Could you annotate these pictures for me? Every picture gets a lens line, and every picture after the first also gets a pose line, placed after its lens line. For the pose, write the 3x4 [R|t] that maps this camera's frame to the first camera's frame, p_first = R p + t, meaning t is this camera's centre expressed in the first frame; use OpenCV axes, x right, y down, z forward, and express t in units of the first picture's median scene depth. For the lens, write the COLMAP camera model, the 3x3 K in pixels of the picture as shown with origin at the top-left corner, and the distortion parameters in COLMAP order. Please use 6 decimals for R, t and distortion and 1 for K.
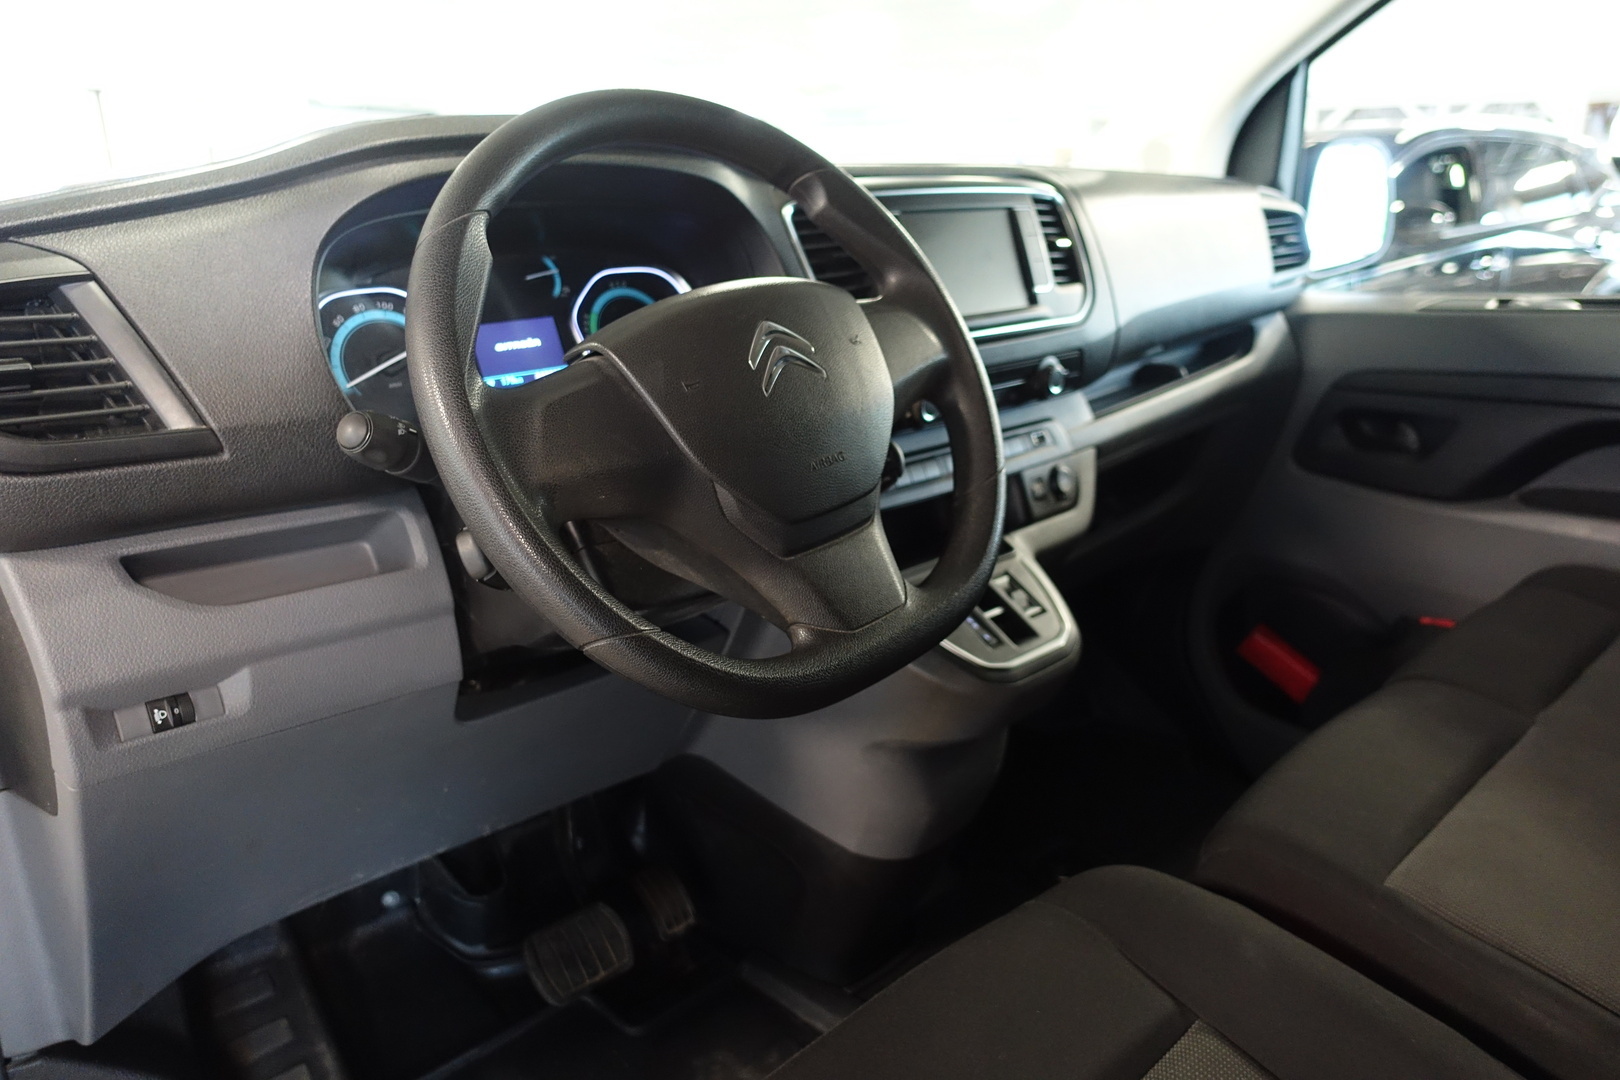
lens RADIAL K [[1130.5, 0, 799.4], [0, 1130.5, 534.0], [0, 0, 1]] dist [-0.000390, 0.008891]
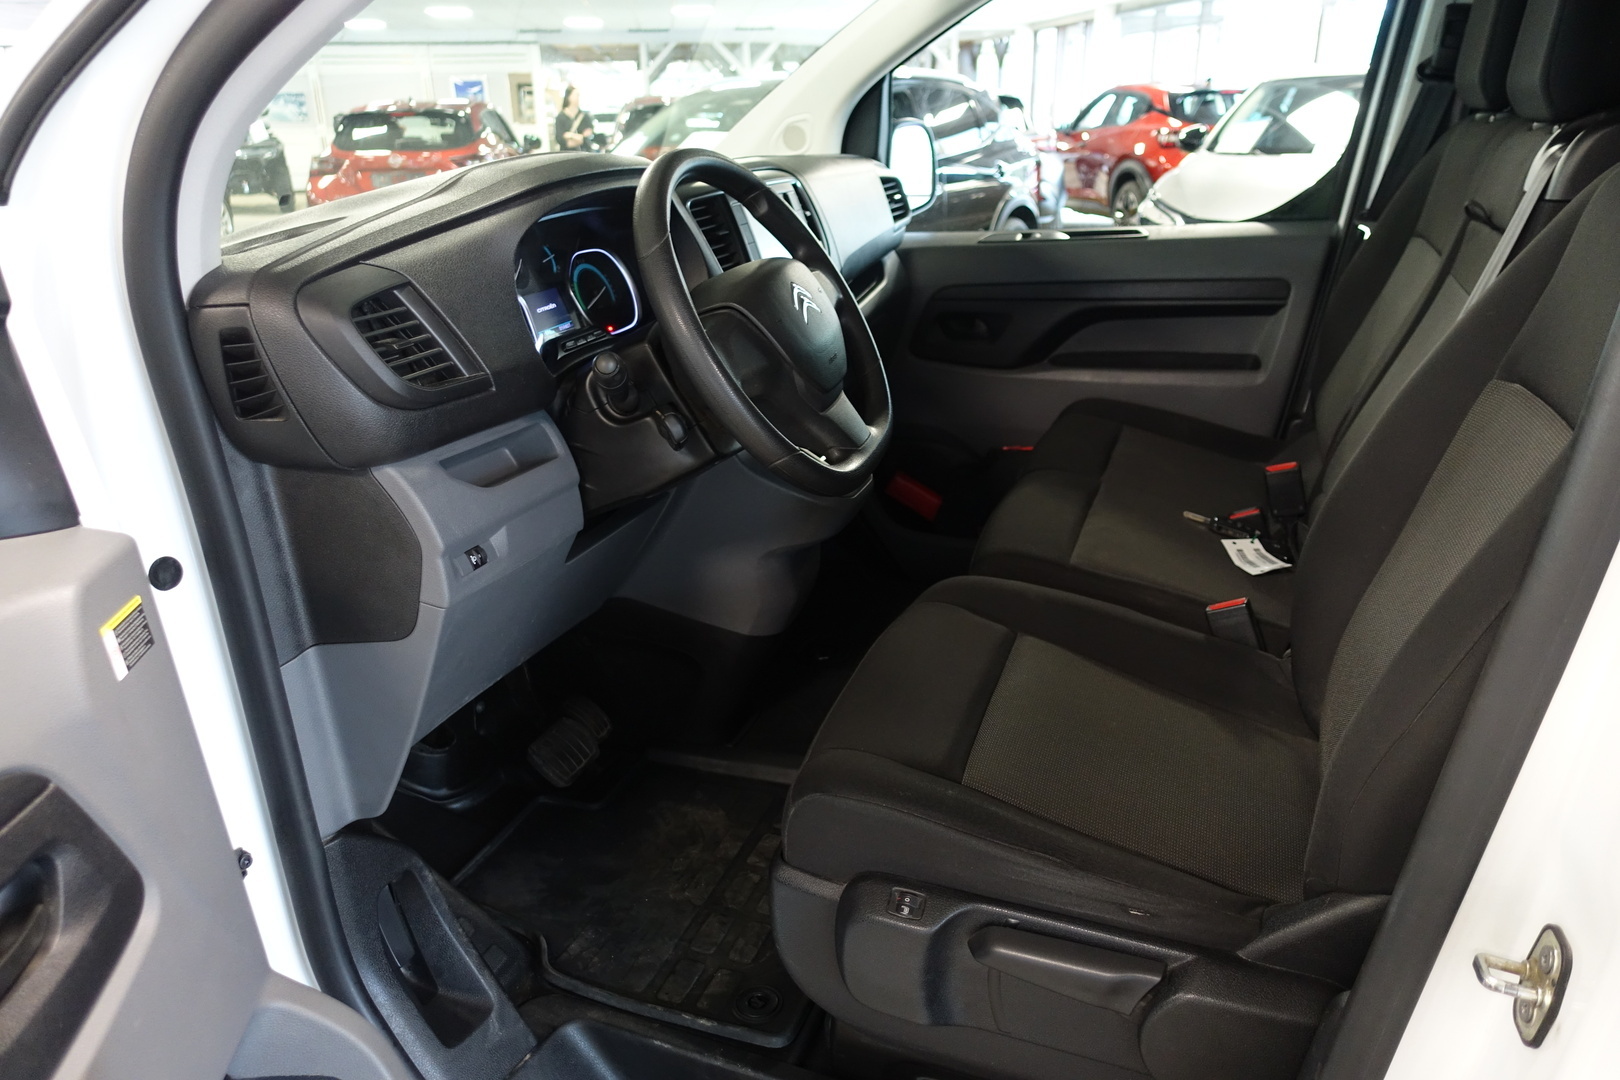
lens RADIAL K [[1130.5, 0, 812.5], [0, 1130.5, 544.6], [0, 0, 1]] dist [-0.000390, 0.008891]
pose [[0.892877, -0.162261, 0.420051, -0.448406], [0.133269, 0.986253, 0.097695, 0.027286], [-0.430129, -0.031250, 0.902227, -0.353045]]
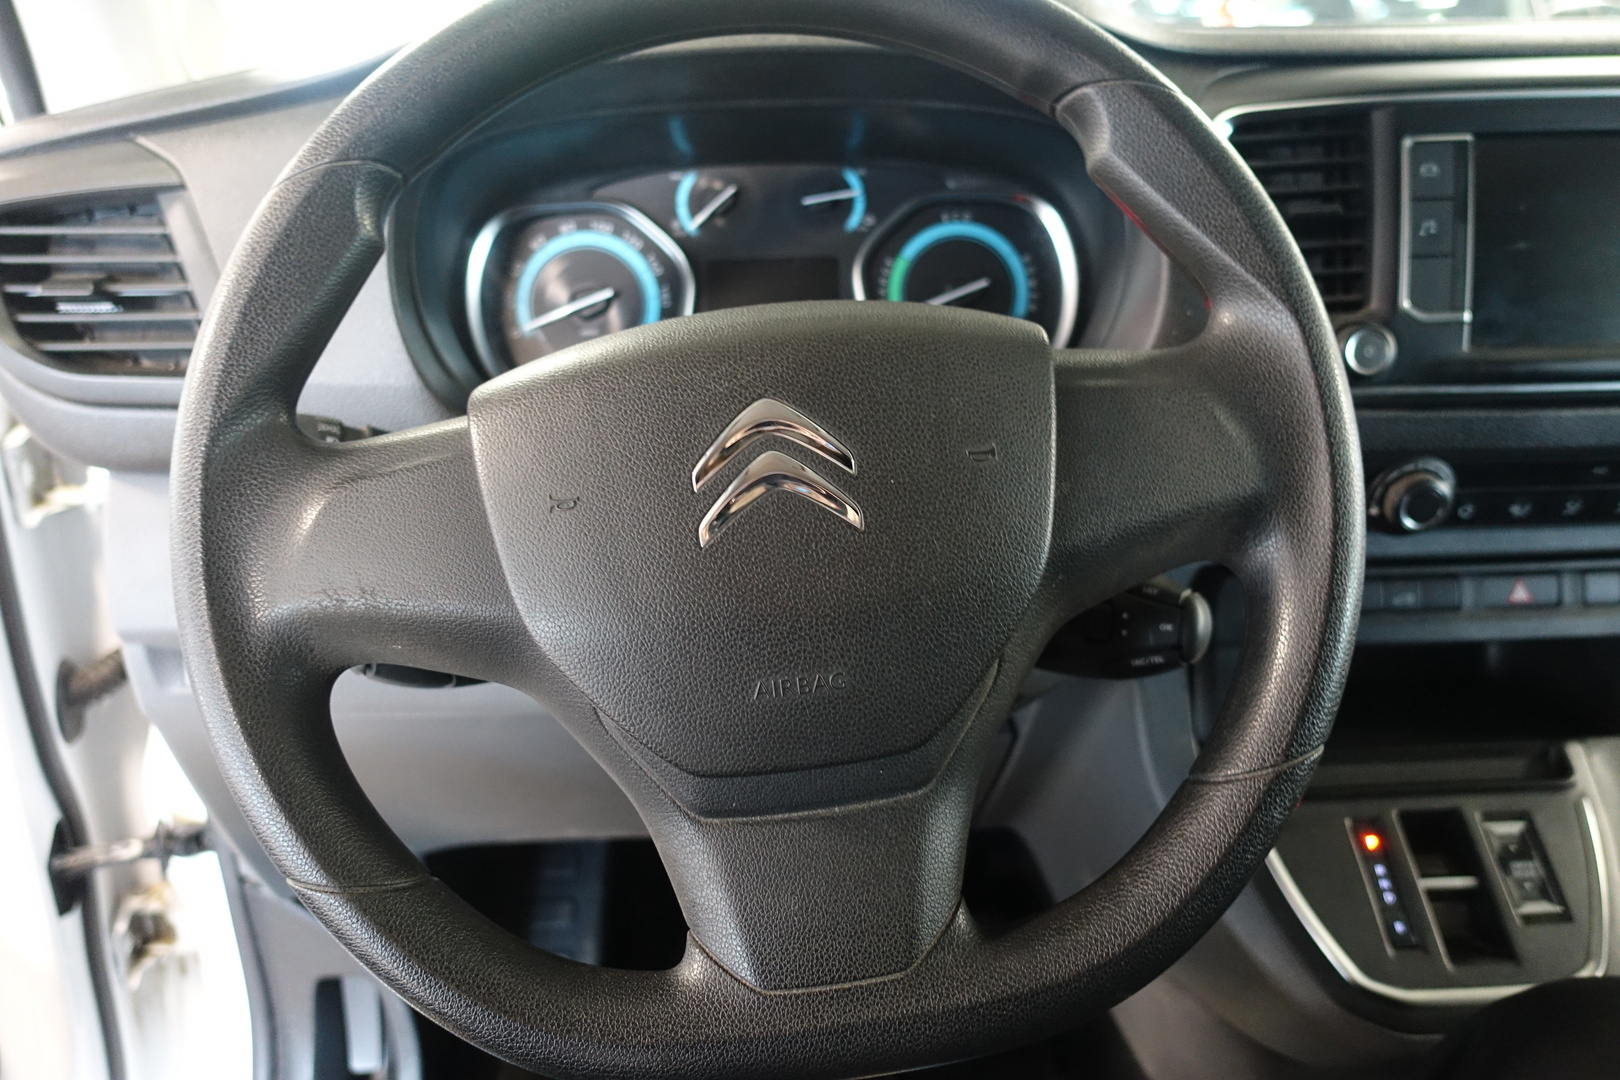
lens RADIAL K [[1130.5, 0, 810.2], [0, 1130.5, 539.8], [0, 0, 1]] dist [-0.000390, 0.008891]
pose [[0.754838, 0.291814, -0.587421, 0.183629], [-0.190733, 0.954535, 0.229093, -0.138939], [0.627567, -0.060888, 0.776178, 0.322056]]
